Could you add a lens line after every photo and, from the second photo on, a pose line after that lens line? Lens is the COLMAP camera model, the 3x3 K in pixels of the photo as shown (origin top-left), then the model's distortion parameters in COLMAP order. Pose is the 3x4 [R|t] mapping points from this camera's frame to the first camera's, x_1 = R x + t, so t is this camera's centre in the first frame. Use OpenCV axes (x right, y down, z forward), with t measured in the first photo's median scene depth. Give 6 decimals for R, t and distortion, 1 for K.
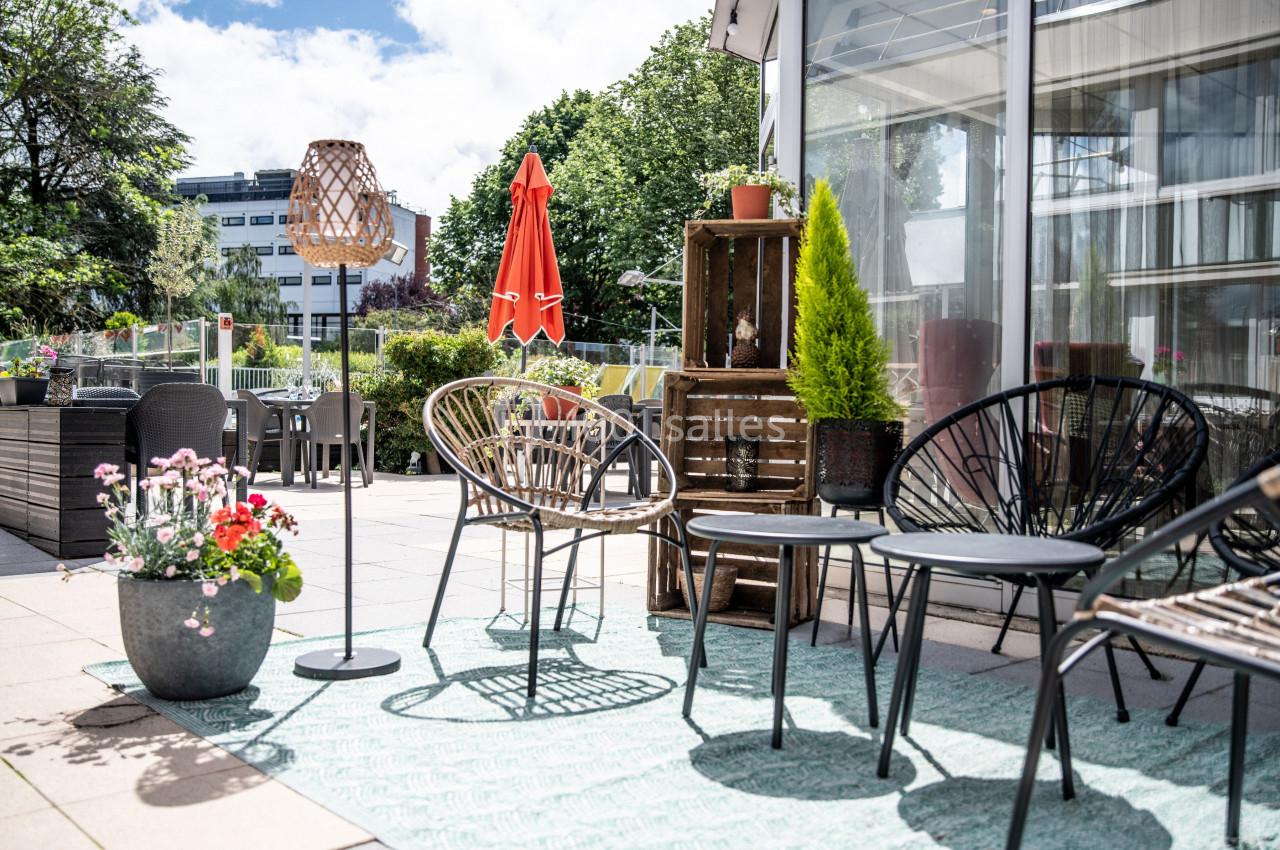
lens RADIAL K [[1169.6, 0, 640.0], [0, 1169.6, 425.0], [0, 0, 1]] dist [-0.006784, 0.001166]
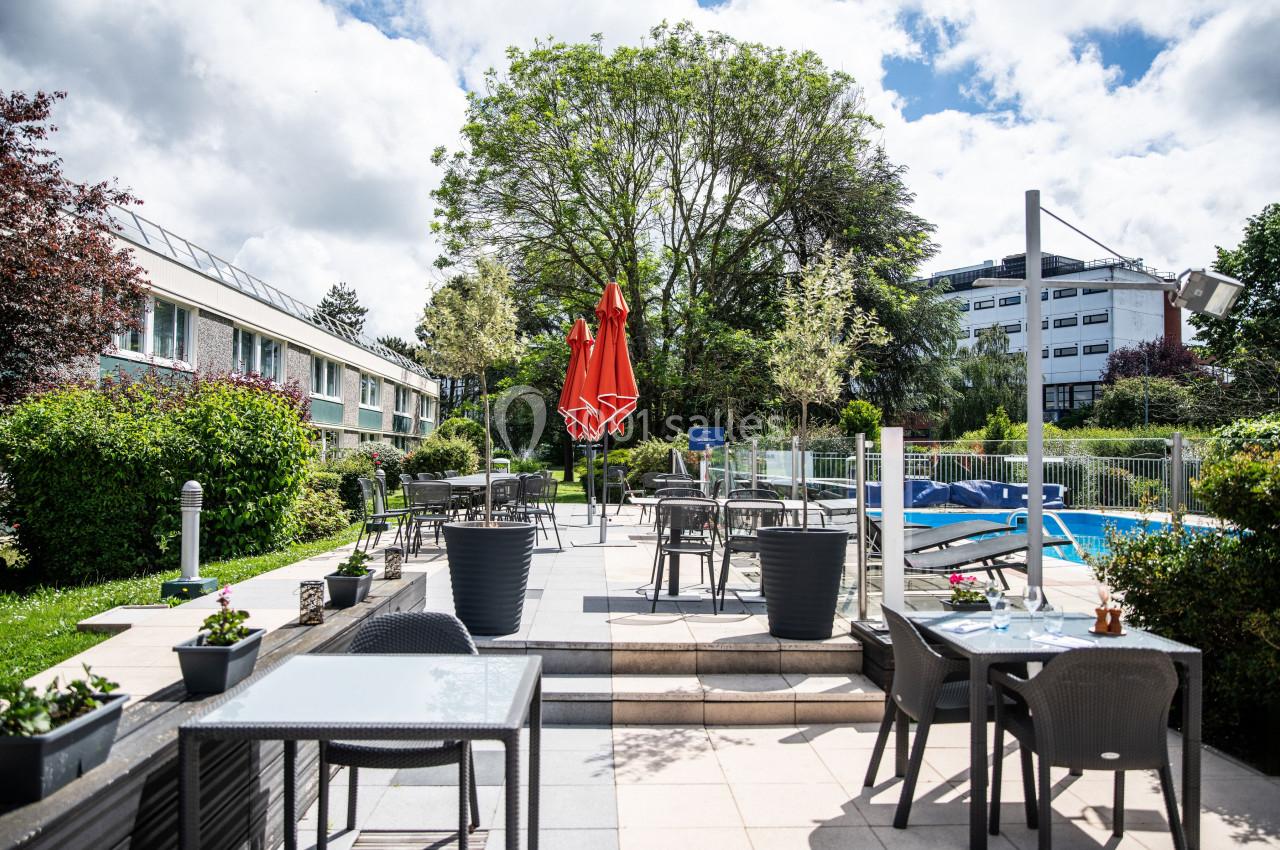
lens RADIAL K [[955.7, 0, 640.0], [0, 955.7, 425.0], [0, 0, 1]] dist [-0.047774, 0.001089]
pose [[0.769652, -0.026940, -0.637895, -0.048327], [-0.006156, 0.998750, -0.049607, -0.023584], [0.638434, 0.042107, 0.768524, 0.180361]]
